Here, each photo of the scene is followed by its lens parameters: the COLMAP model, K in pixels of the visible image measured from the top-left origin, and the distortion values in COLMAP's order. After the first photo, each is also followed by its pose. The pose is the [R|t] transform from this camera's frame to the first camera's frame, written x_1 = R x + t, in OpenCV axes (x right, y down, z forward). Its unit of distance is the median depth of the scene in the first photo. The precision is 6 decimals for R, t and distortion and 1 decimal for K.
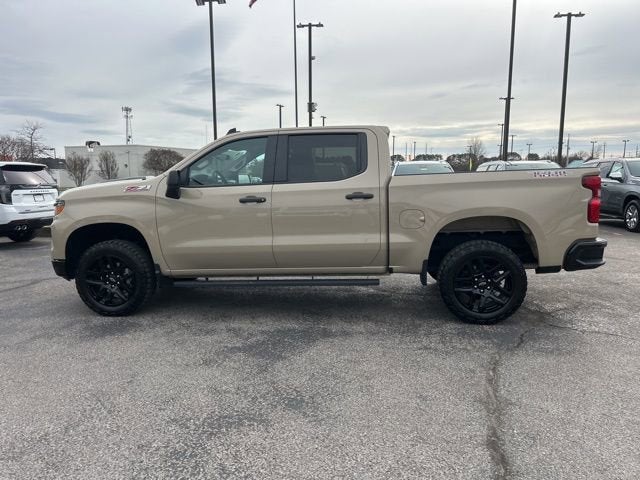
lens RADIAL K [[483.5, 0, 320.0], [0, 483.5, 240.0], [0, 0, 1]] dist [0.056934, -0.066194]
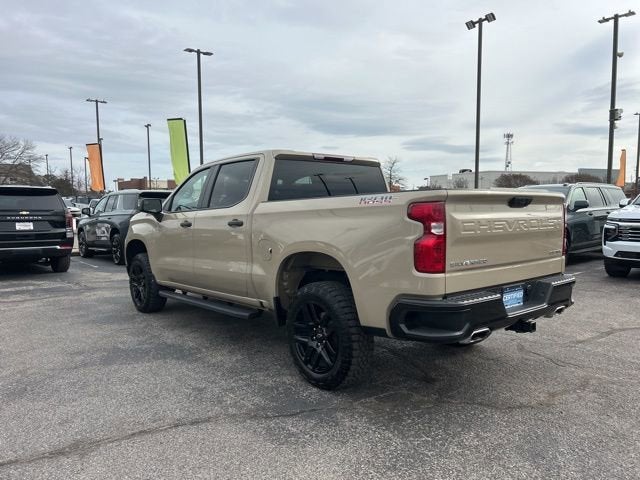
lens RADIAL K [[483.5, 0, 320.0], [0, 483.5, 240.0], [0, 0, 1]] dist [0.056934, -0.066194]
pose [[0.726332, 0.047123, -0.685726, 0.857964], [-0.082113, 0.996451, -0.018499, -0.051954], [0.682421, 0.069743, 0.727624, 0.399738]]
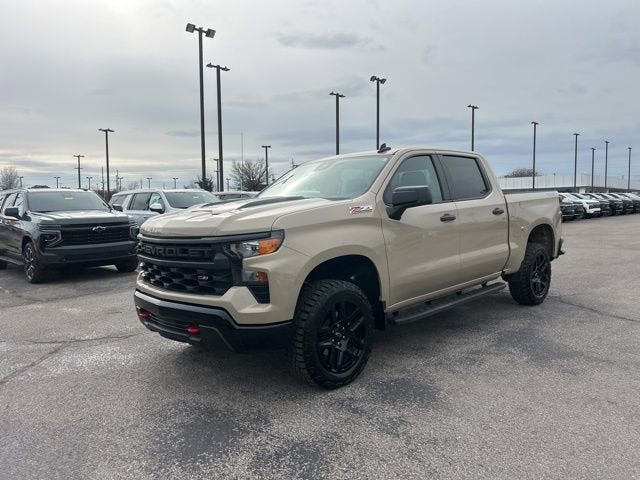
lens RADIAL K [[483.5, 0, 320.0], [0, 483.5, 240.0], [0, 0, 1]] dist [0.056934, -0.066194]
pose [[0.619573, -0.062157, 0.782474, -1.072813], [0.117179, 0.993014, -0.013902, -0.055664], [-0.776143, 0.100303, 0.622528, 0.598567]]
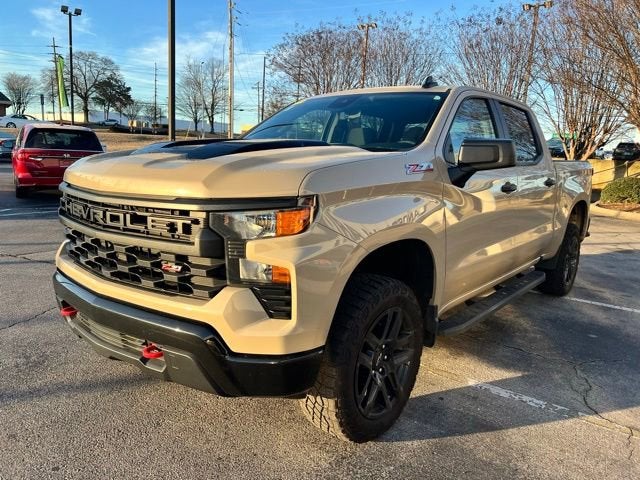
lens RADIAL K [[487.1, 0, 328.8], [0, 487.1, 239.8], [0, 0, 1]] dist [0.015147, 0.003595]
pose [[0.526675, -0.100187, 0.844142, -0.902398], [0.062340, 0.994909, 0.079186, -0.080331], [-0.847778, 0.010918, 0.530239, 0.848395]]
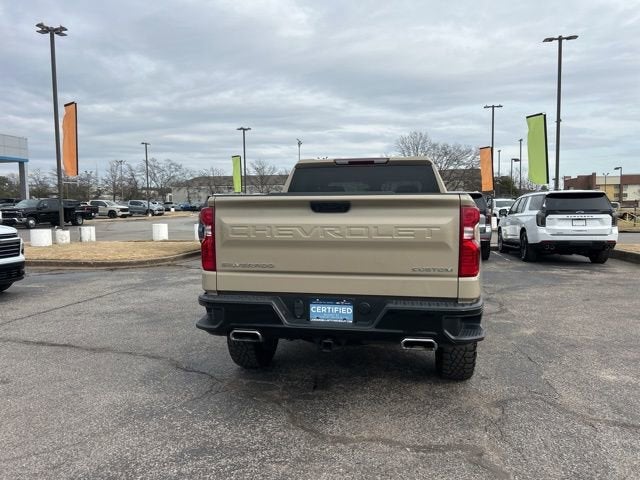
lens RADIAL K [[480.8, 0, 317.8], [0, 480.8, 232.3], [0, 0, 1]] dist [0.053247, -0.054189]
pose [[-0.074632, 0.054332, -0.995730, 1.221242], [-0.115243, 0.991355, 0.062731, -0.149913], [0.990530, 0.119432, -0.067726, 1.155141]]
